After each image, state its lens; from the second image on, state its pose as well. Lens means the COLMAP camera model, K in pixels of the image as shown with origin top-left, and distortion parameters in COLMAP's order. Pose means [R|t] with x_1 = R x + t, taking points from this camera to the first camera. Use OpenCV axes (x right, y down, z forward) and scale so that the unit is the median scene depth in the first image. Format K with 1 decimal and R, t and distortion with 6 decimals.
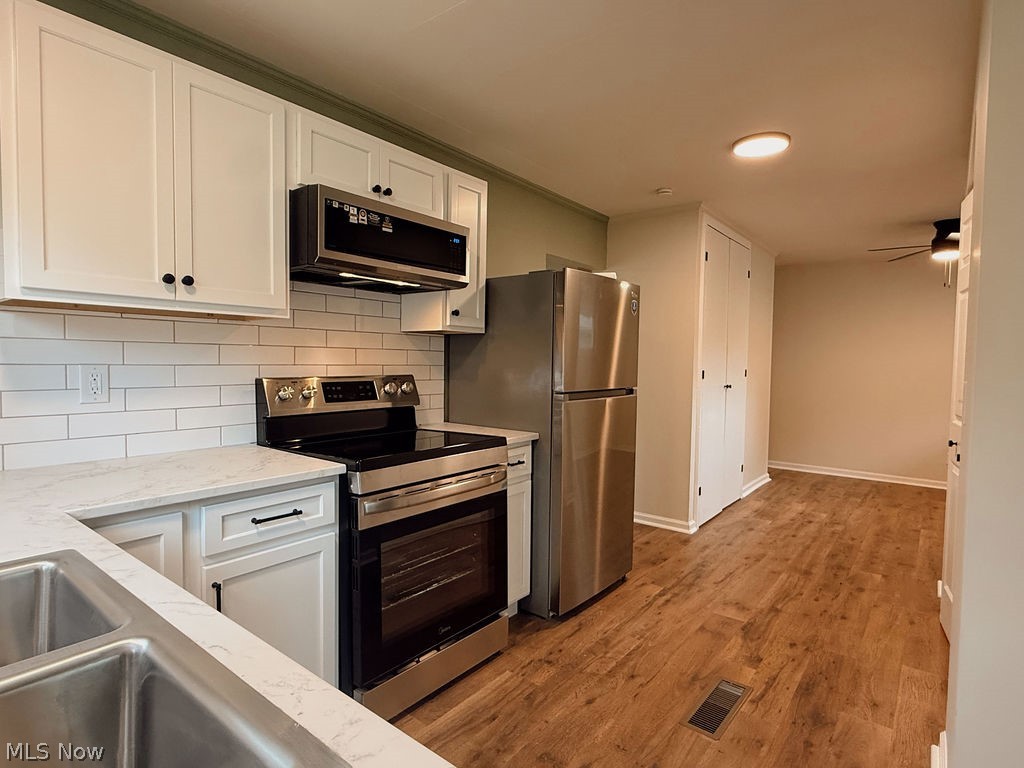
lens RADIAL K [[549.3, 0, 510.4], [0, 549.3, 383.3], [0, 0, 1]] dist [-0.001360, -0.000956]
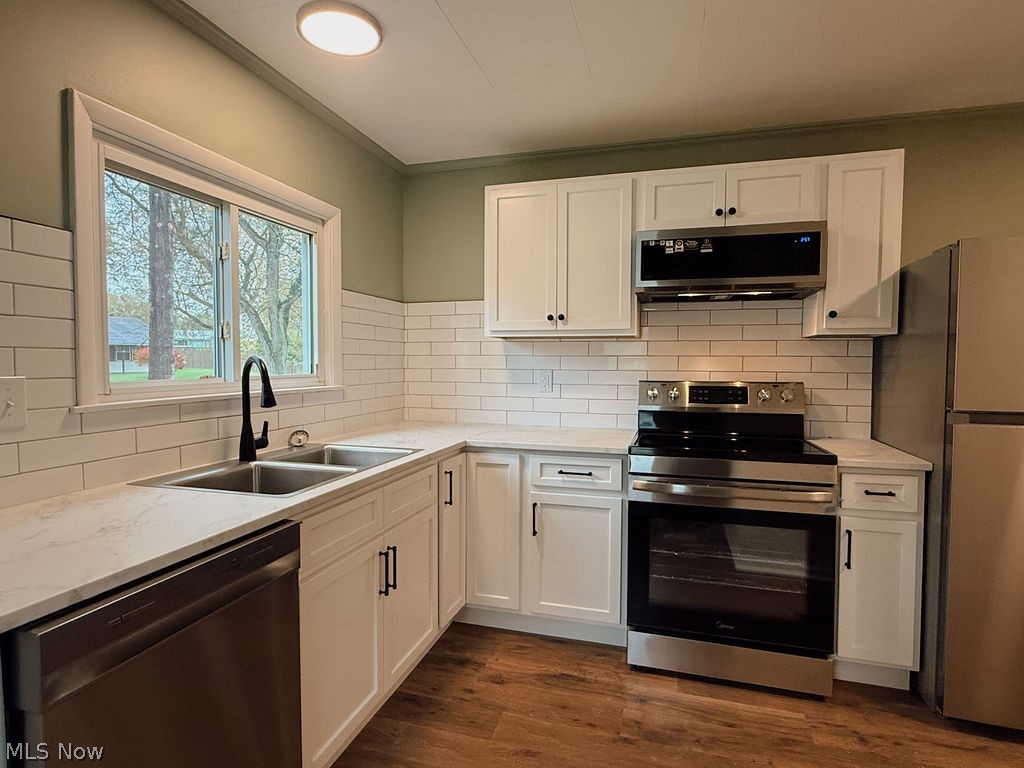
lens RADIAL K [[549.3, 0, 507.0], [0, 549.3, 382.9], [0, 0, 1]] dist [-0.001360, -0.000956]
pose [[0.367246, 0.024889, -0.929791, 0.502232], [-0.039779, 0.999148, 0.011034, -0.004424], [0.929273, 0.032934, 0.367923, 0.162433]]
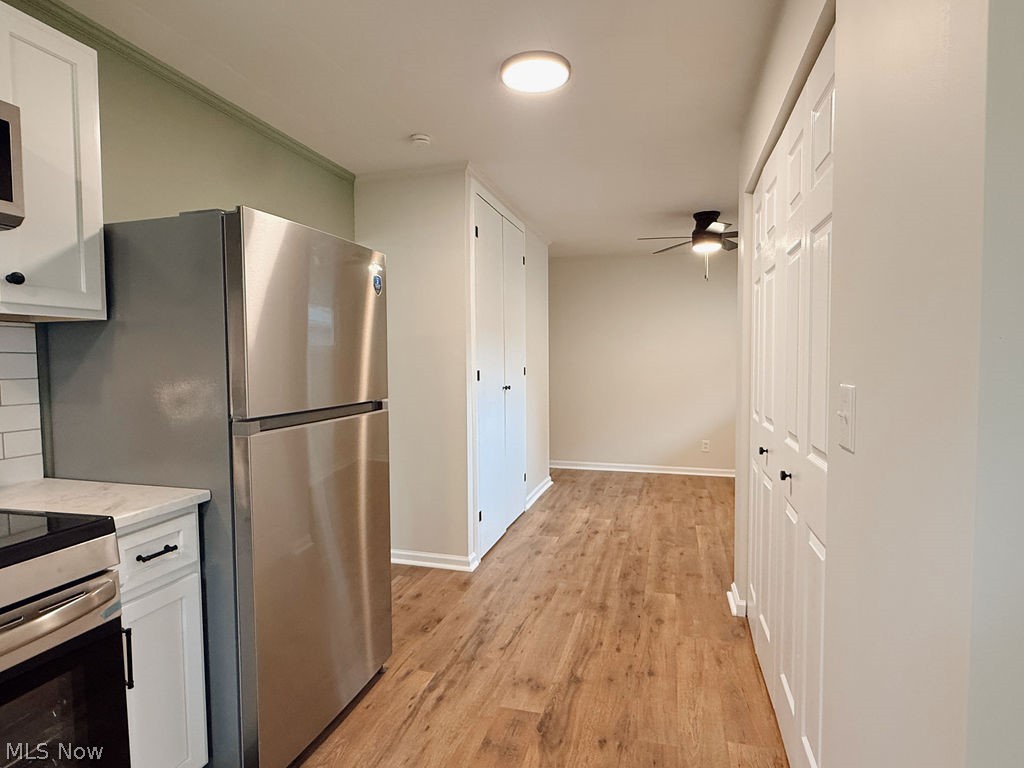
lens RADIAL K [[549.3, 0, 510.8], [0, 549.3, 385.6], [0, 0, 1]] dist [-0.001360, -0.000956]
pose [[0.926087, -0.040650, 0.375115, 0.125390], [0.038199, 0.999172, 0.013972, -0.015172], [-0.375372, 0.001390, 0.926873, 0.317064]]
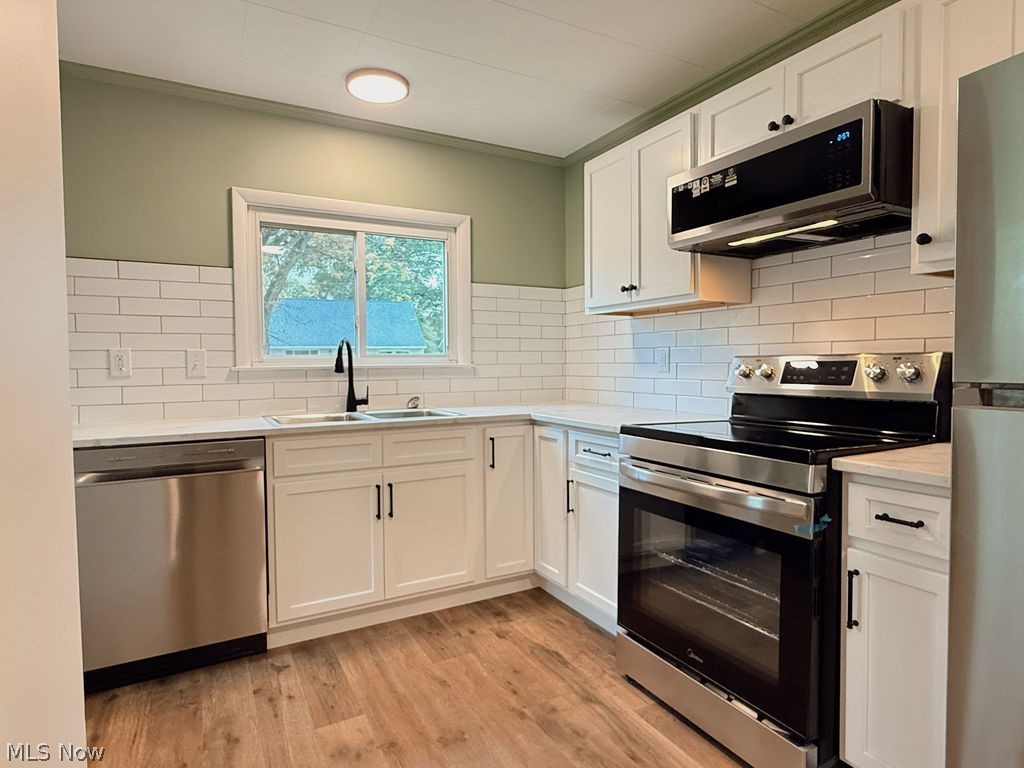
lens RADIAL K [[572.5, 0, 509.0], [0, 572.5, 384.8], [0, 0, 1]] dist [-0.000133, -0.002043]
pose [[-0.392622, 0.026101, -0.919329, 0.566630], [-0.036833, 0.998349, 0.044075, 0.010177], [0.918962, 0.051166, -0.391012, 0.779976]]
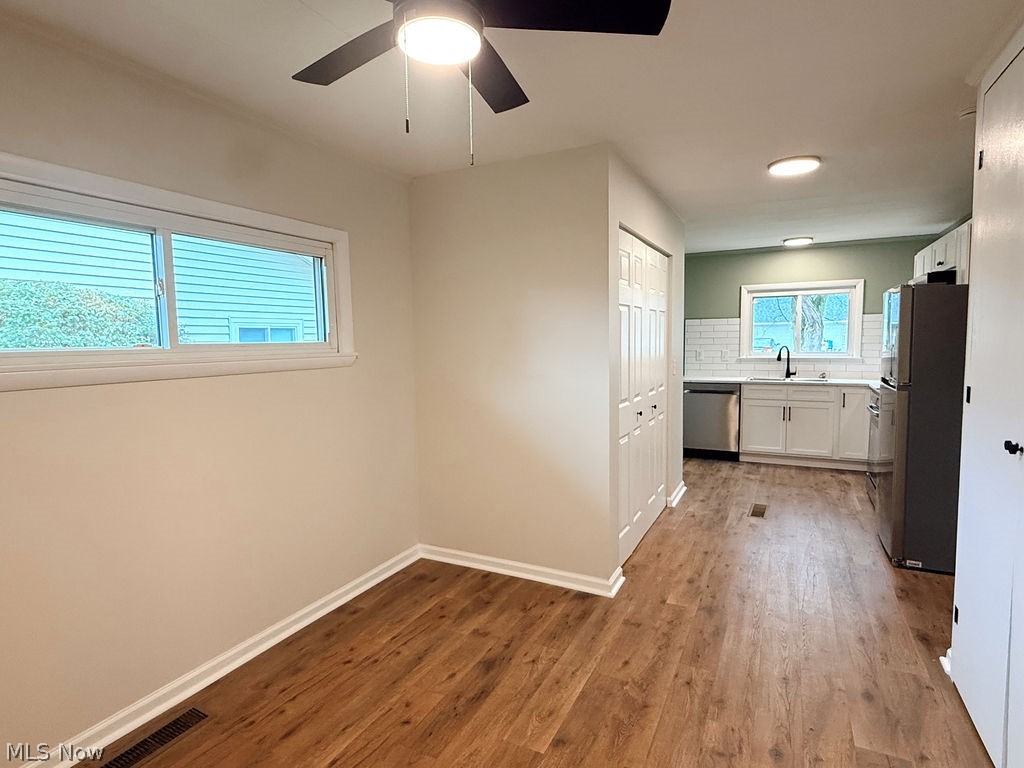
lens RADIAL K [[549.3, 0, 511.7], [0, 549.3, 380.8], [0, 0, 1]] dist [-0.001360, -0.000956]
pose [[-0.979785, 0.014816, -0.199502, 1.273923], [-0.008610, 0.993207, 0.116043, -0.123022], [0.199866, 0.115415, -0.973002, 2.064872]]
